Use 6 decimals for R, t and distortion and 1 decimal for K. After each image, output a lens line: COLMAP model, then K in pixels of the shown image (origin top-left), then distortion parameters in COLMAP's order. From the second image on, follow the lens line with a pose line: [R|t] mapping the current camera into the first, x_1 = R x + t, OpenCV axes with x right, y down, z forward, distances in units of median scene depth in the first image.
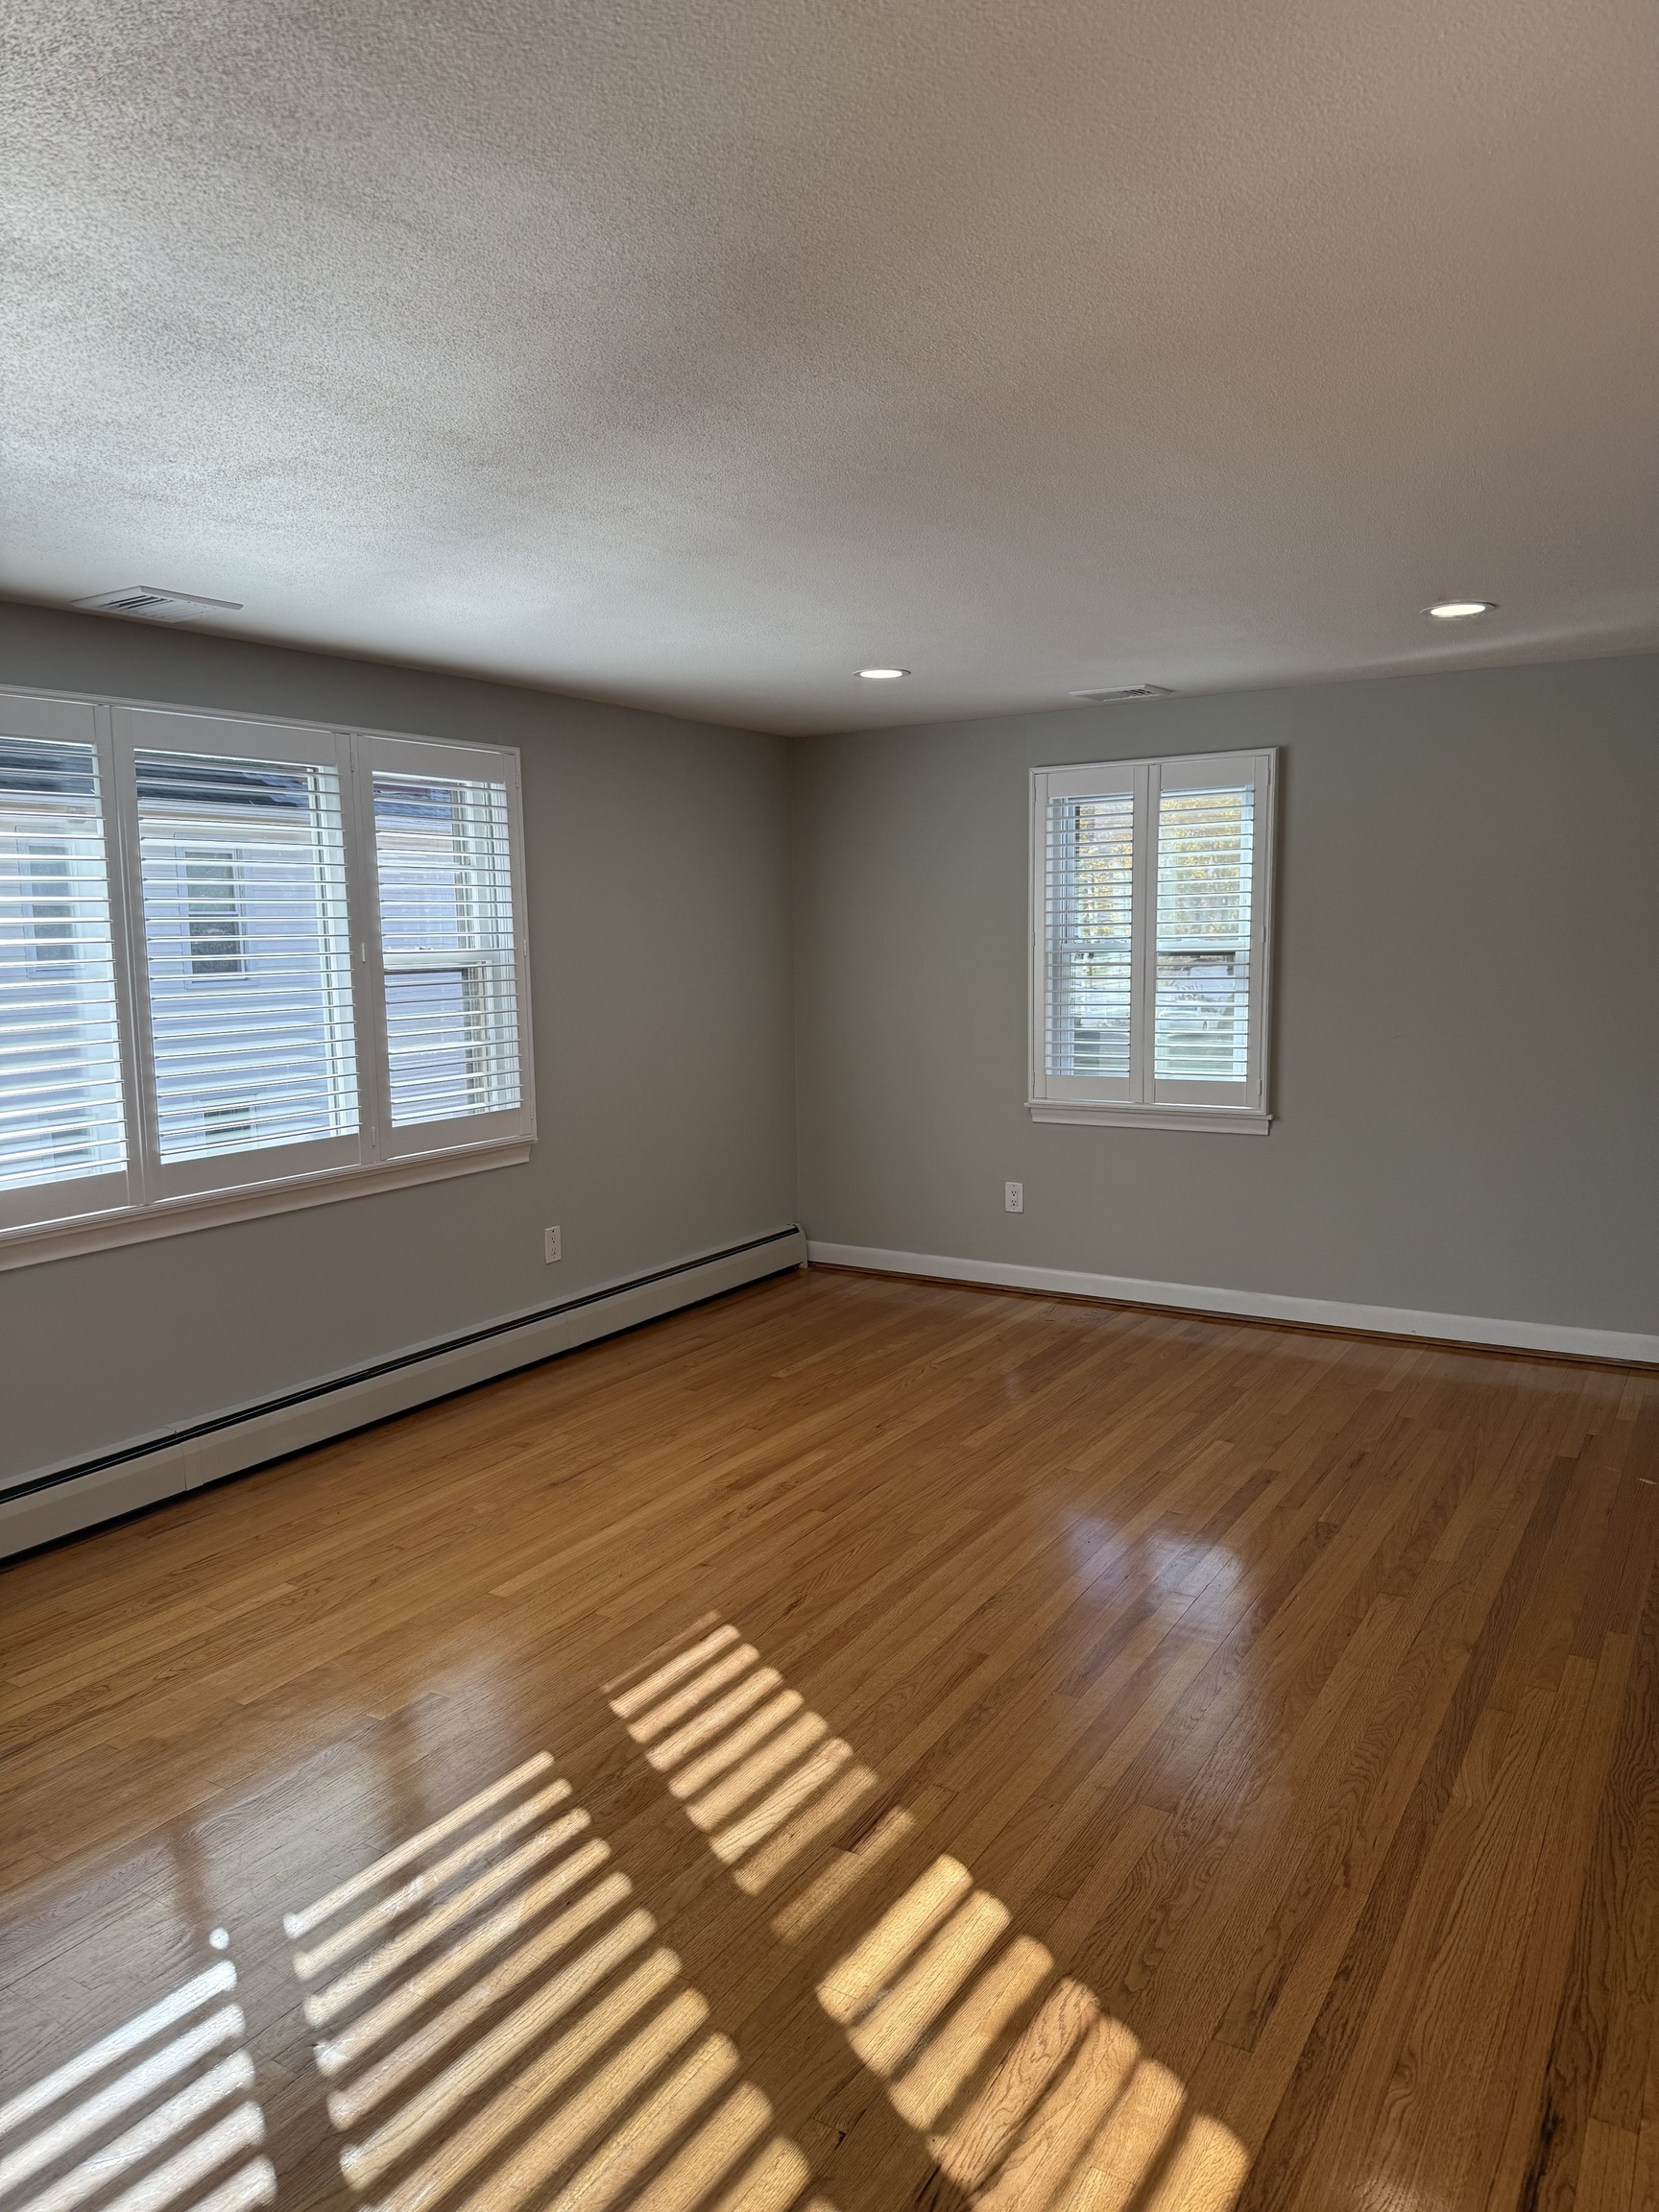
lens RADIAL K [[1552.2, 0, 829.5], [0, 1552.2, 1106.0], [0, 0, 1]] dist [0.003766, -0.005698]
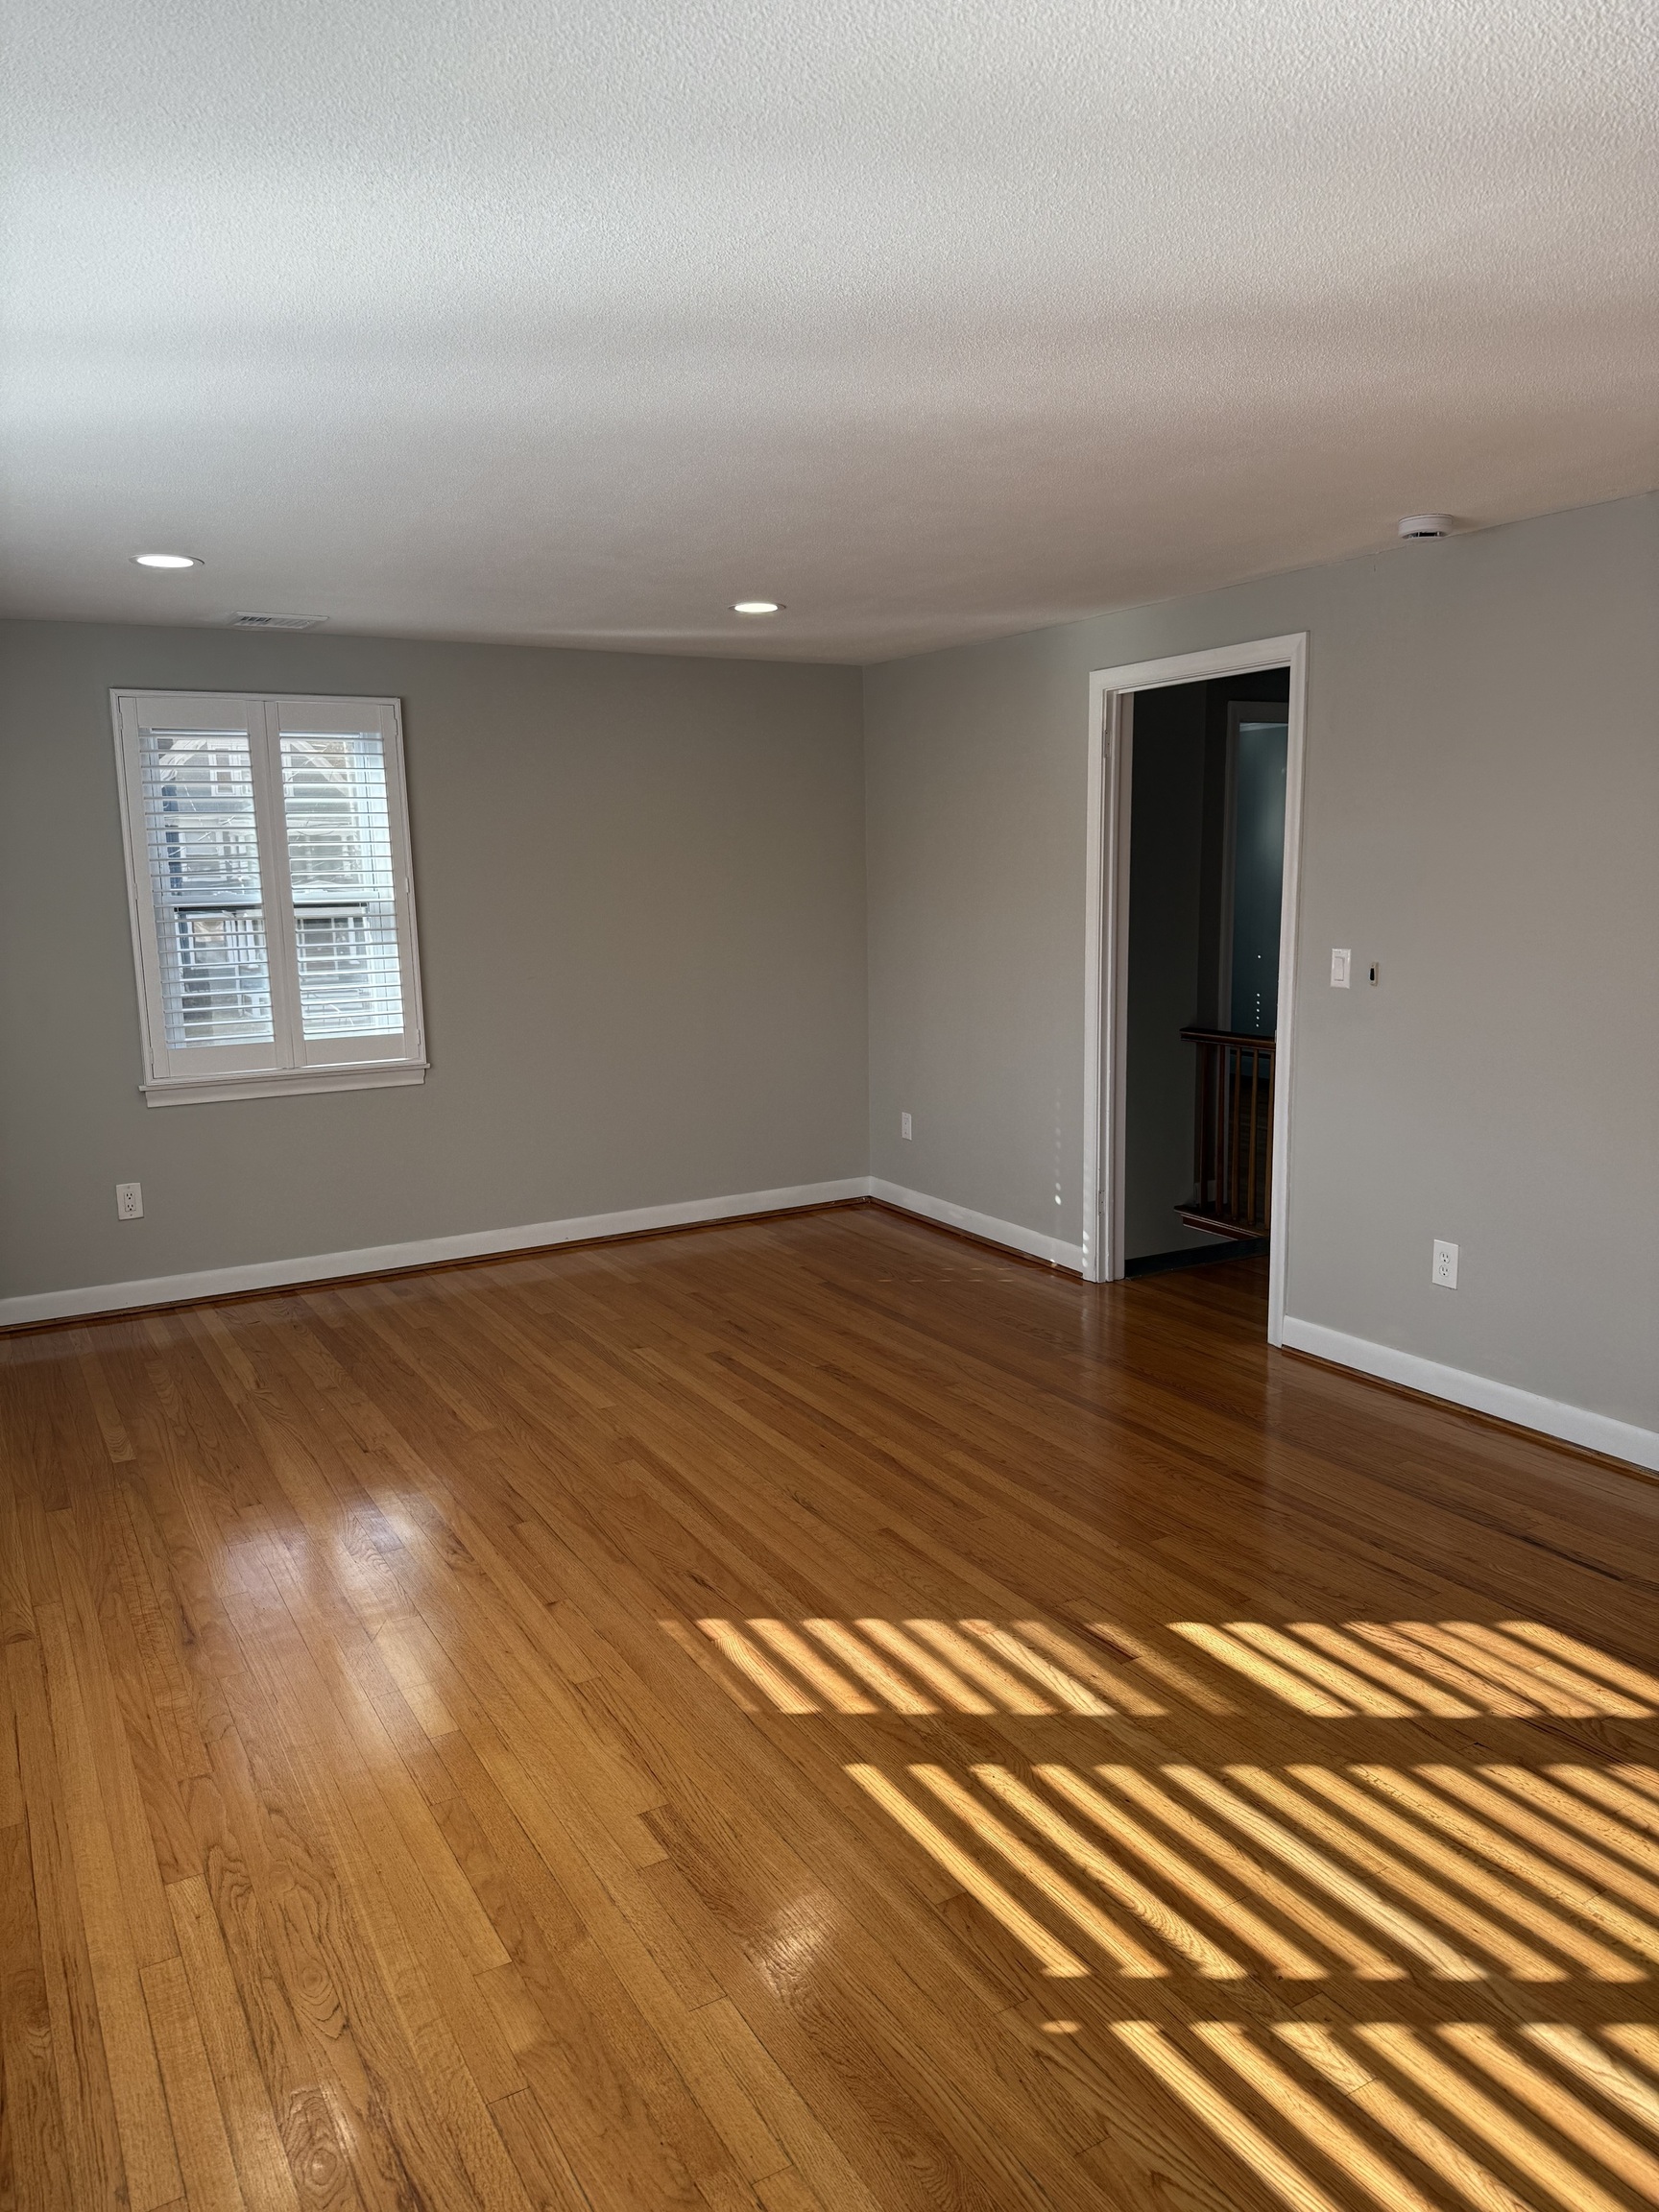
lens RADIAL K [[1556.9, 0, 829.0], [0, 1556.9, 1084.4], [0, 0, 1]] dist [0.175502, -0.281527]
pose [[0.472422, -0.122116, 0.872872, -0.528384], [0.117581, 0.990235, 0.074897, -0.028254], [-0.873494, 0.067250, 0.482167, 0.295901]]
